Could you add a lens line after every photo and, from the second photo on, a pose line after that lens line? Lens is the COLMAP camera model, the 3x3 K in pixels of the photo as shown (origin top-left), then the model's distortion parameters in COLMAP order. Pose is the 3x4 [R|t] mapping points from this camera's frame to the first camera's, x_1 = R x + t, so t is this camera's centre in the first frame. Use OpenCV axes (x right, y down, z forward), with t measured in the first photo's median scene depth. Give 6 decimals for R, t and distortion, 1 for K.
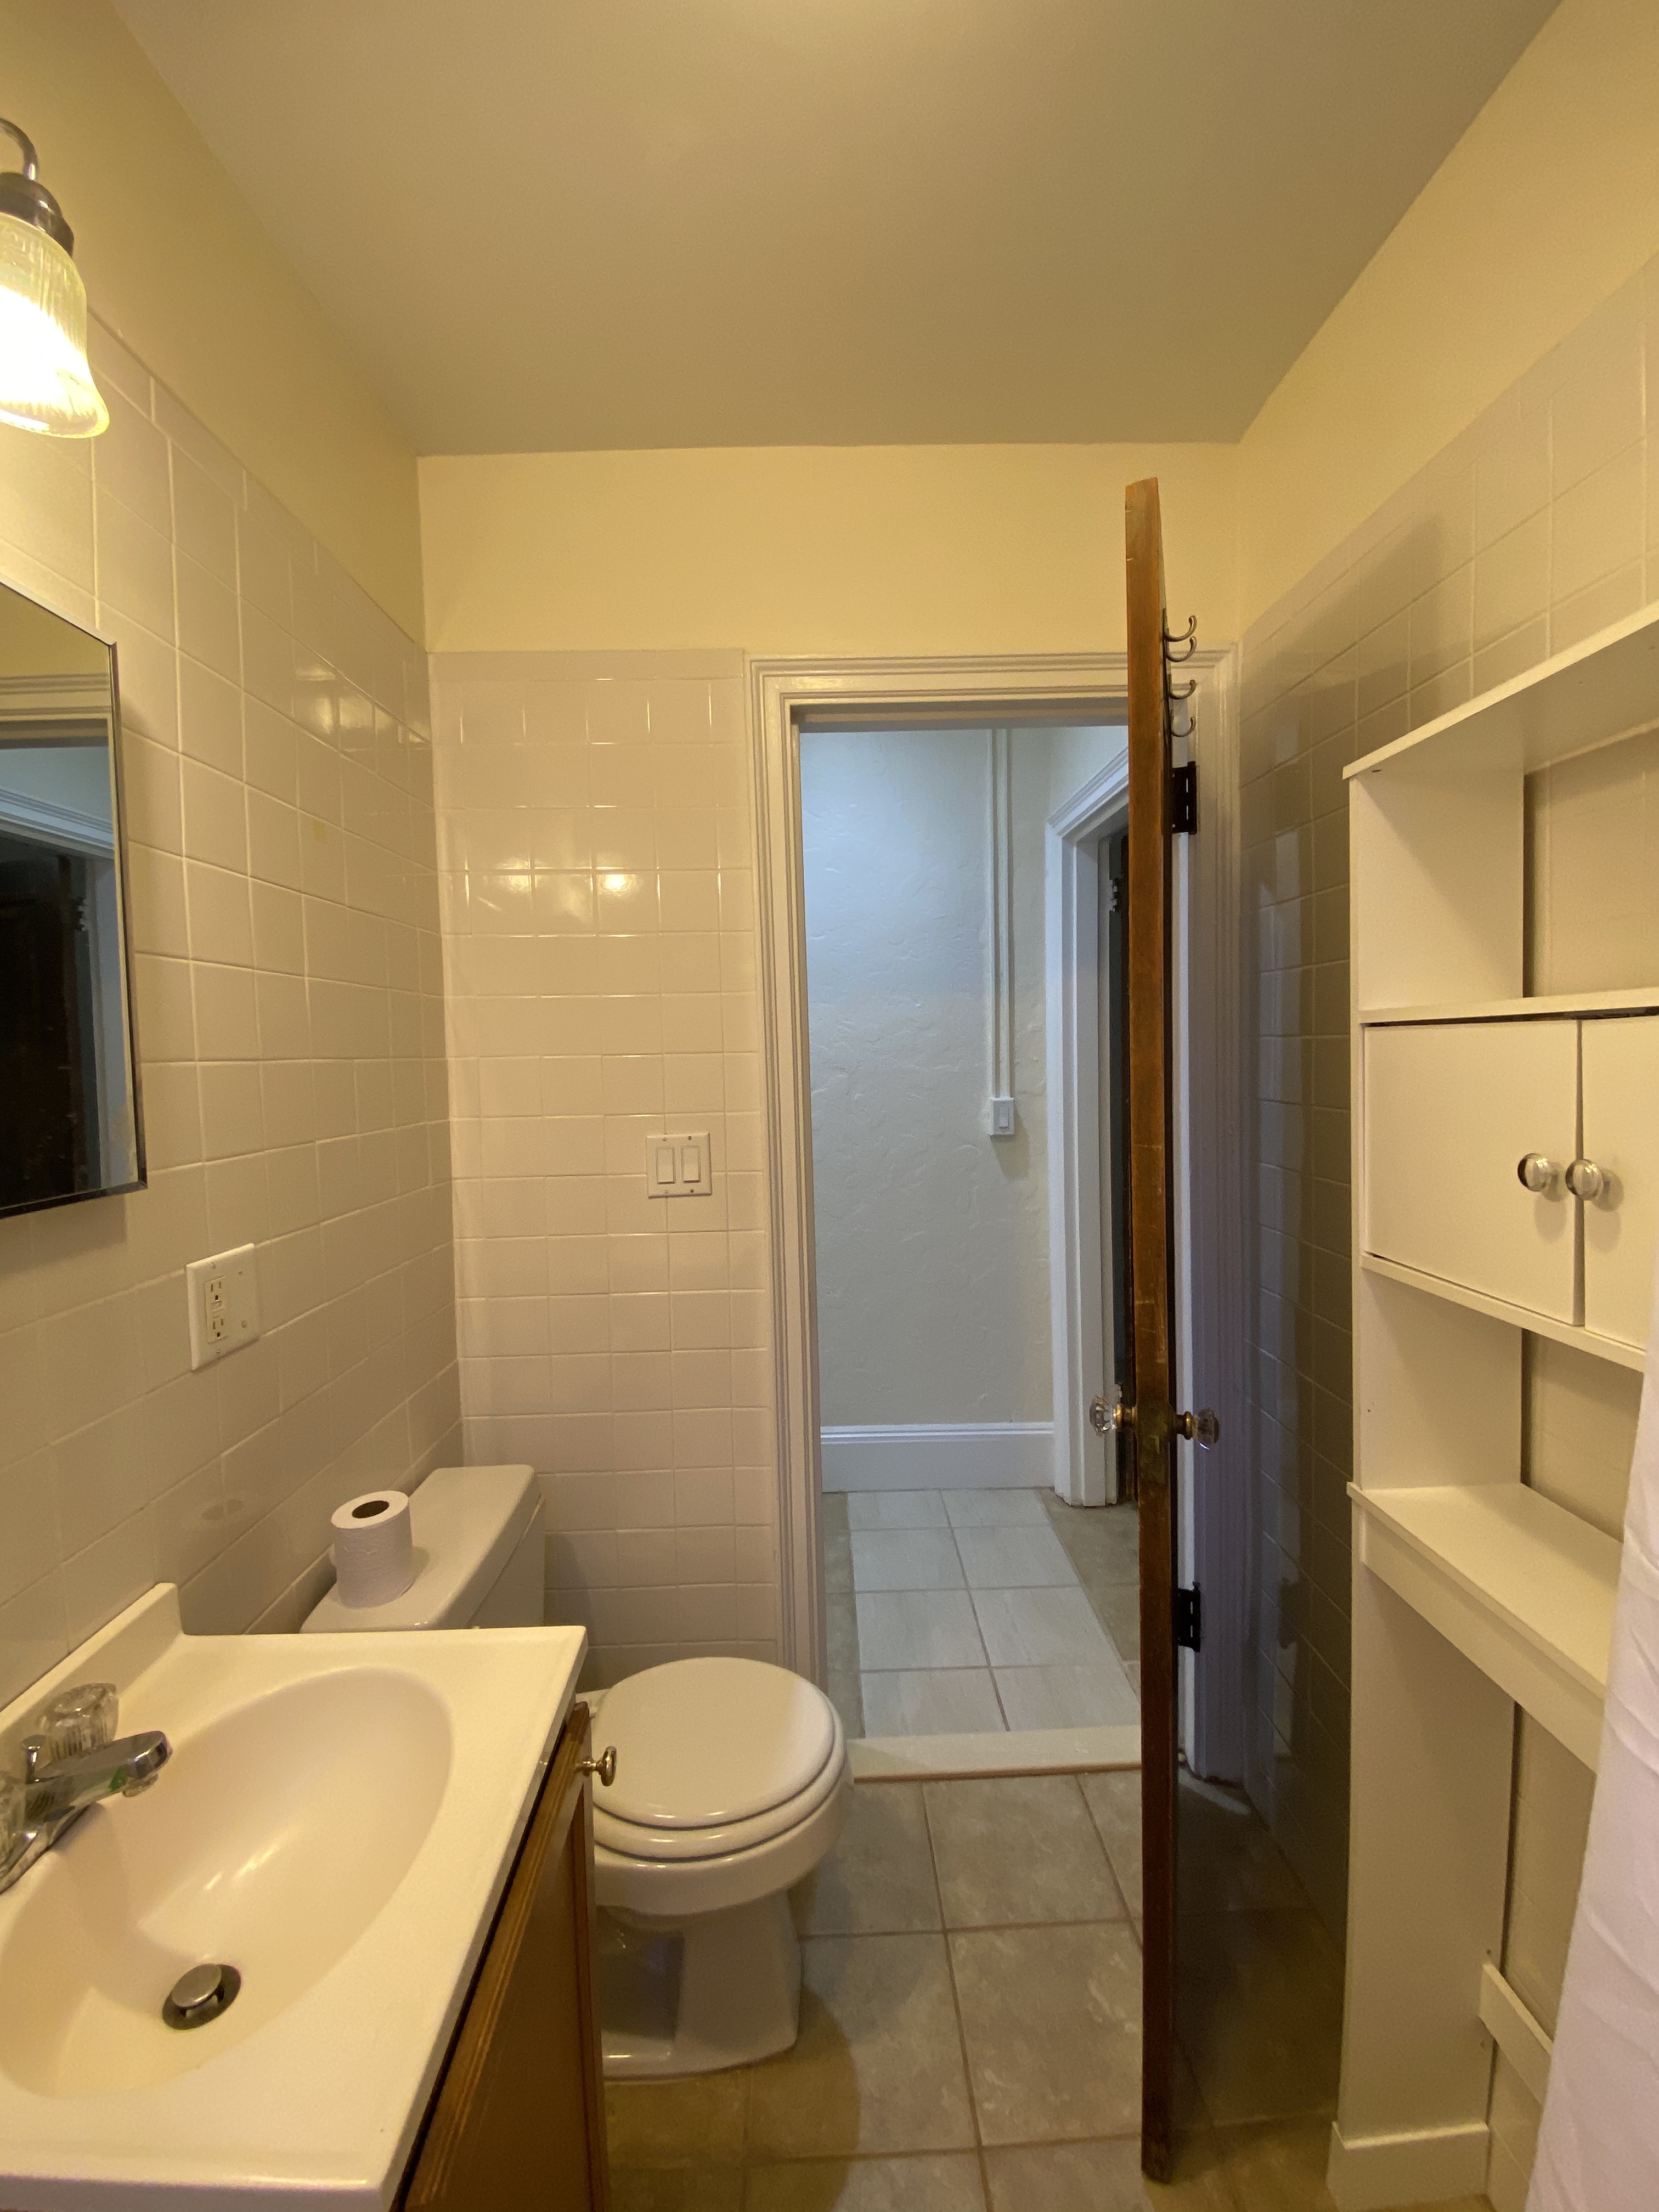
lens RADIAL K [[902.4, 0, 826.9], [0, 902.4, 1098.4], [0, 0, 1]] dist [-0.022049, -0.000684]
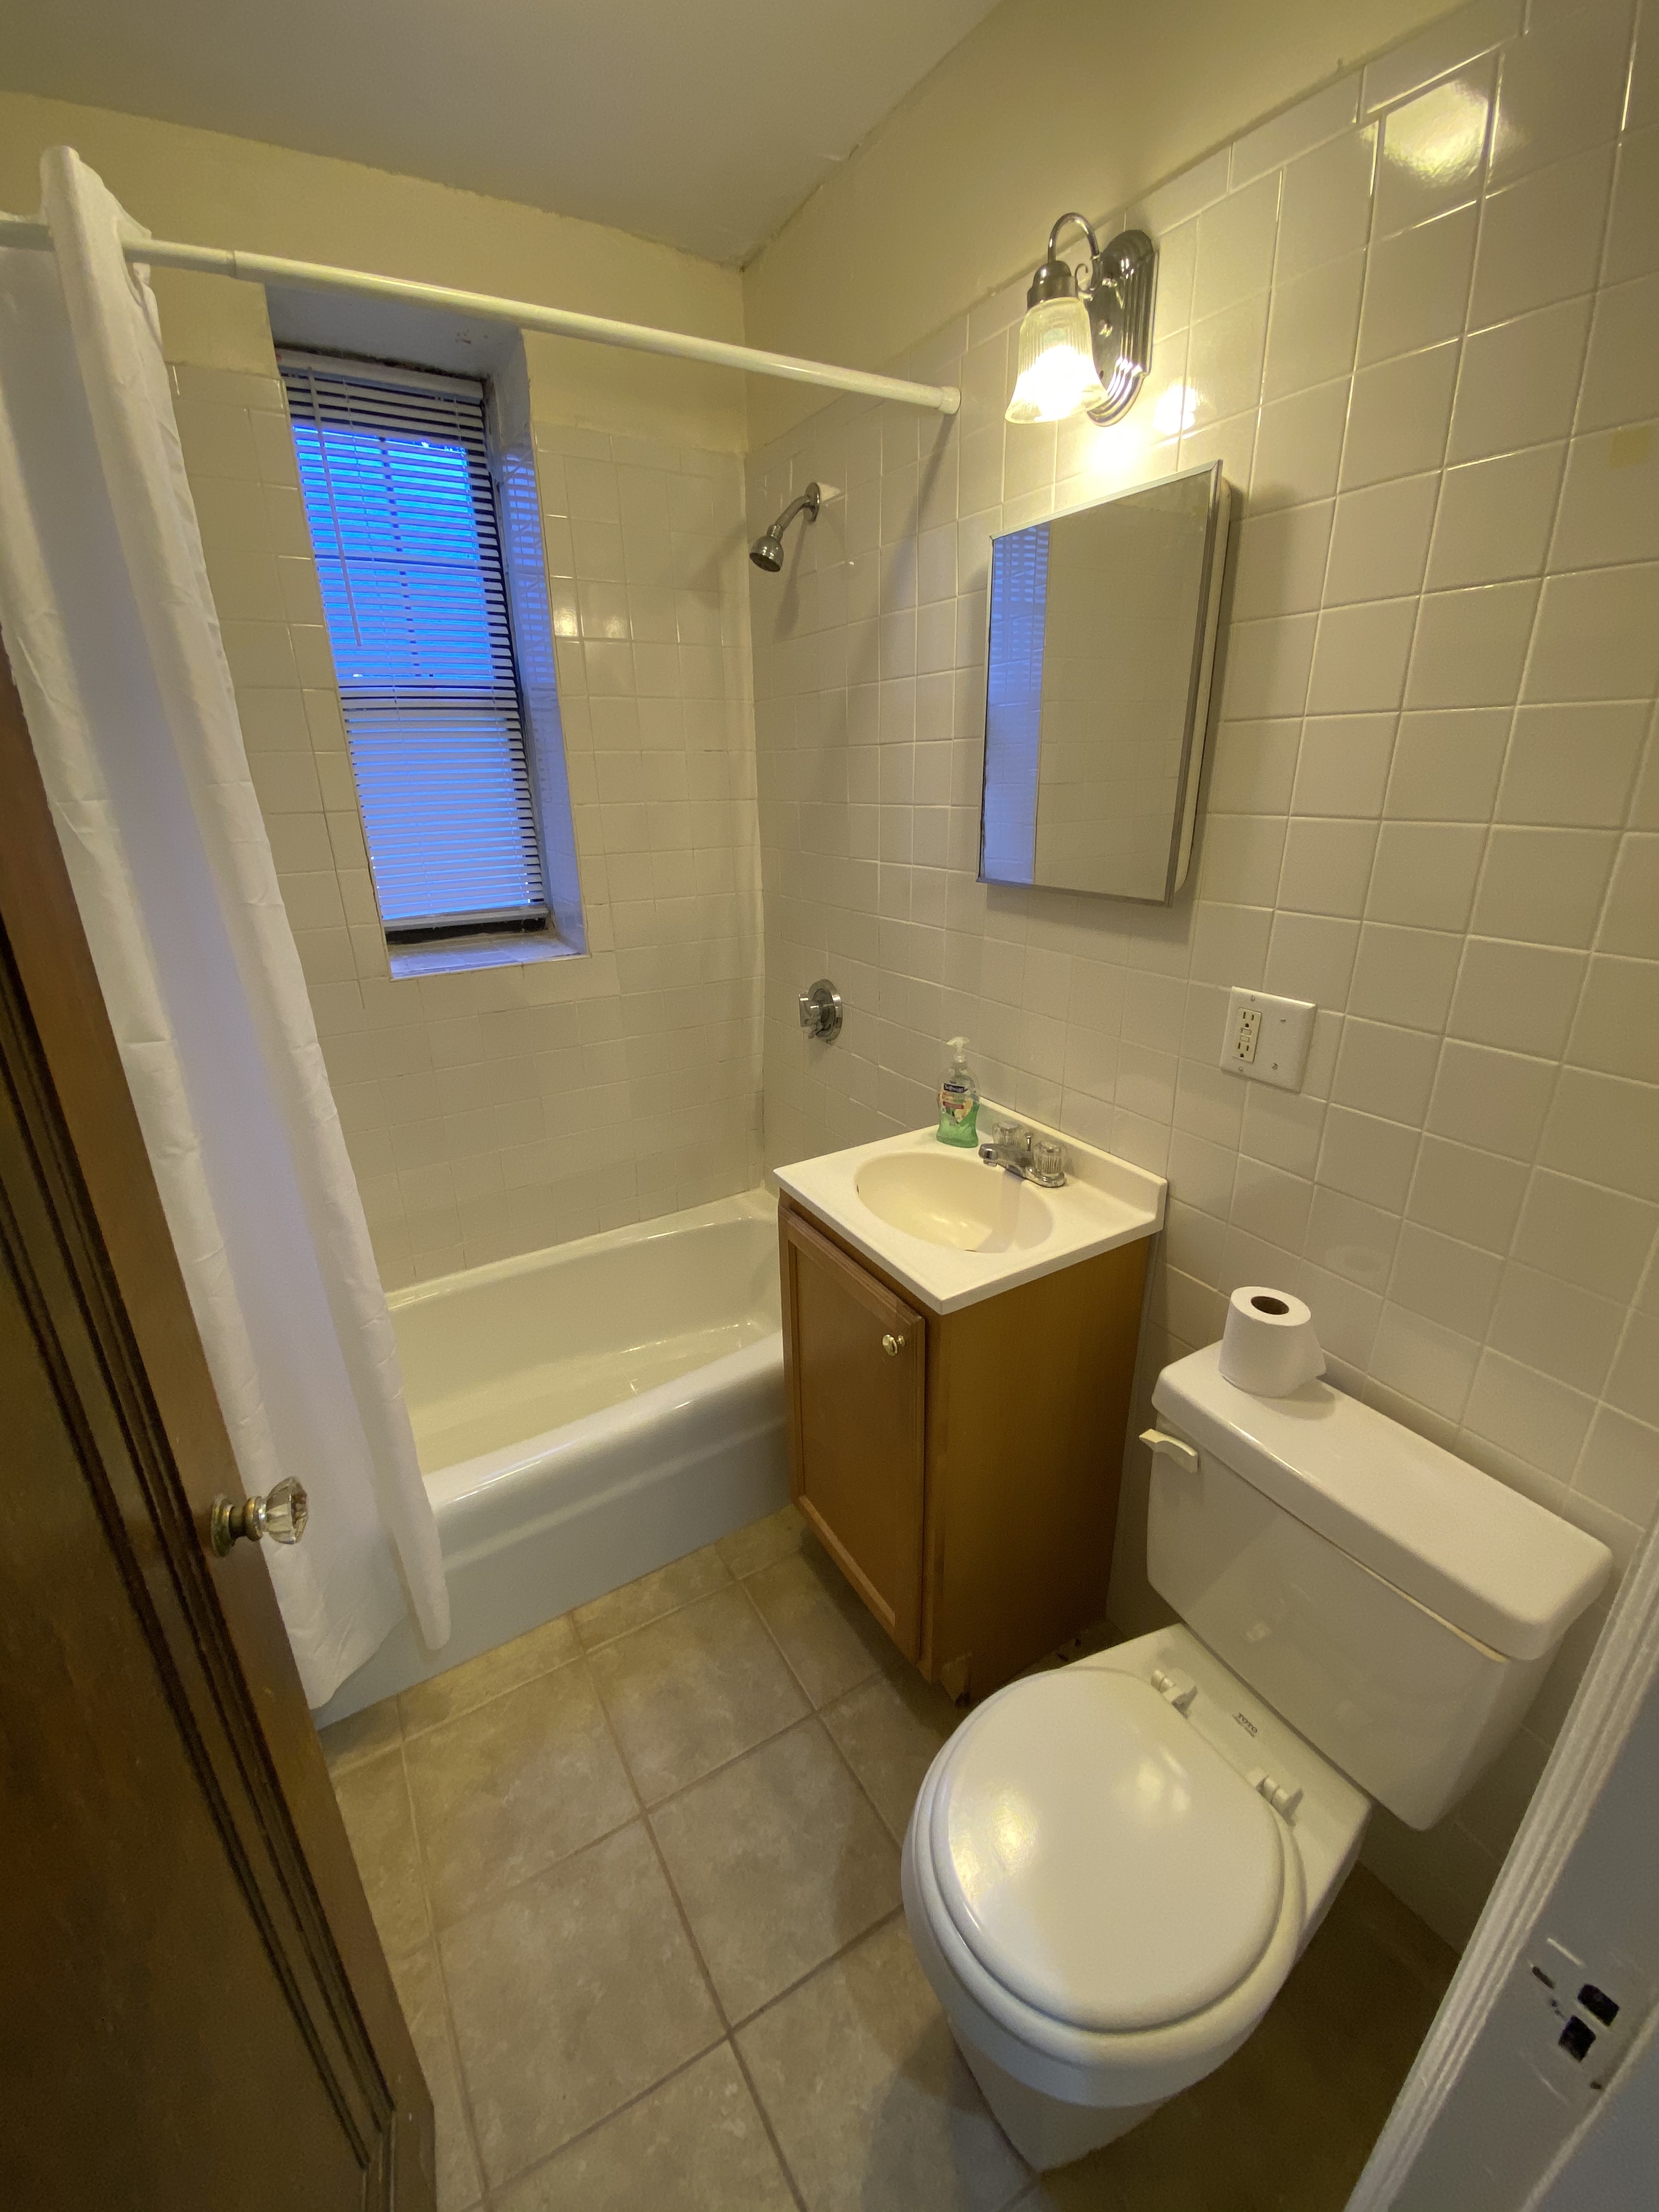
lens RADIAL K [[902.4, 0, 835.1], [0, 902.4, 1106.1], [0, 0, 1]] dist [-0.022049, -0.000684]
pose [[-0.878347, 0.203723, -0.432439, 0.328317], [0.019836, 0.919393, 0.392839, -0.155521], [0.477612, 0.336471, -0.811588, 1.721001]]
